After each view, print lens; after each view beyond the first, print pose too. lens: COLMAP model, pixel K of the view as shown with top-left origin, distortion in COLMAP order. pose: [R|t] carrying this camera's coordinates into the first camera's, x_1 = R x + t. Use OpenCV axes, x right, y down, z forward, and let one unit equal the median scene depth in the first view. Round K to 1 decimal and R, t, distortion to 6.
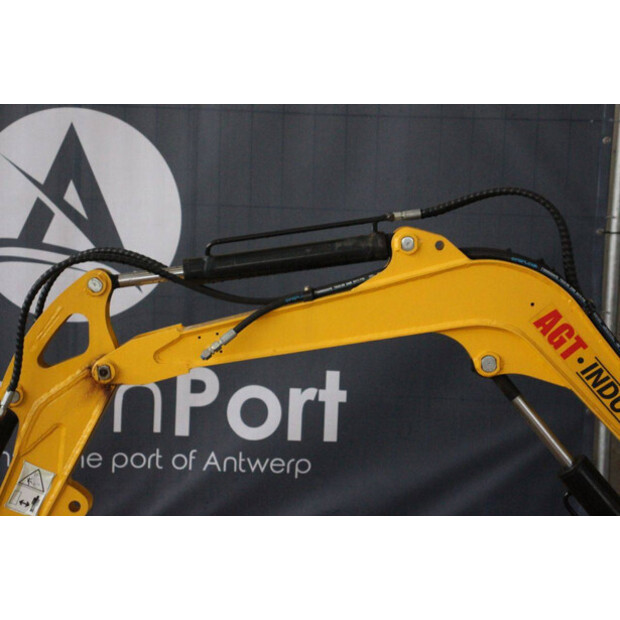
lens RADIAL K [[1464.5, 0, 311.0], [0, 1464.5, 312.1], [0, 0, 1]] dist [0.428703, 0.000000]
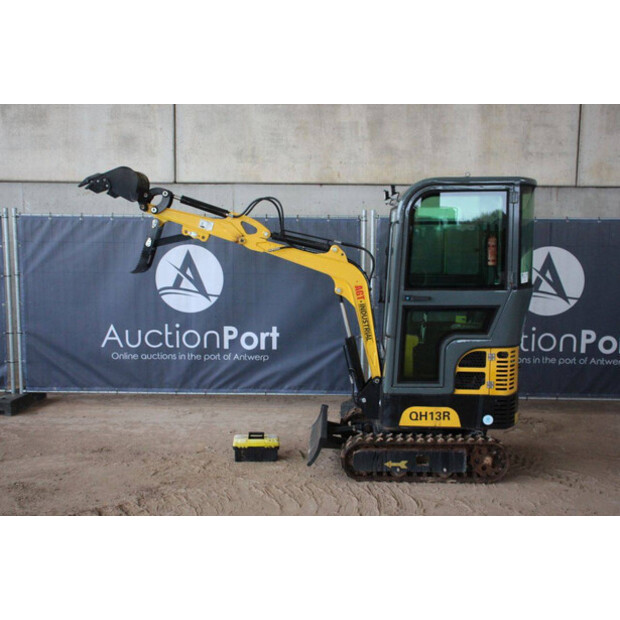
lens RADIAL K [[707.5, 0, 318.0], [0, 707.5, 310.4], [0, 0, 1]] dist [-0.012192, 0.000000]
pose [[0.999484, -0.028391, -0.015028, 0.131065], [0.028545, 0.999541, 0.010180, -0.005806], [0.014732, -0.010604, 0.999835, -0.482973]]
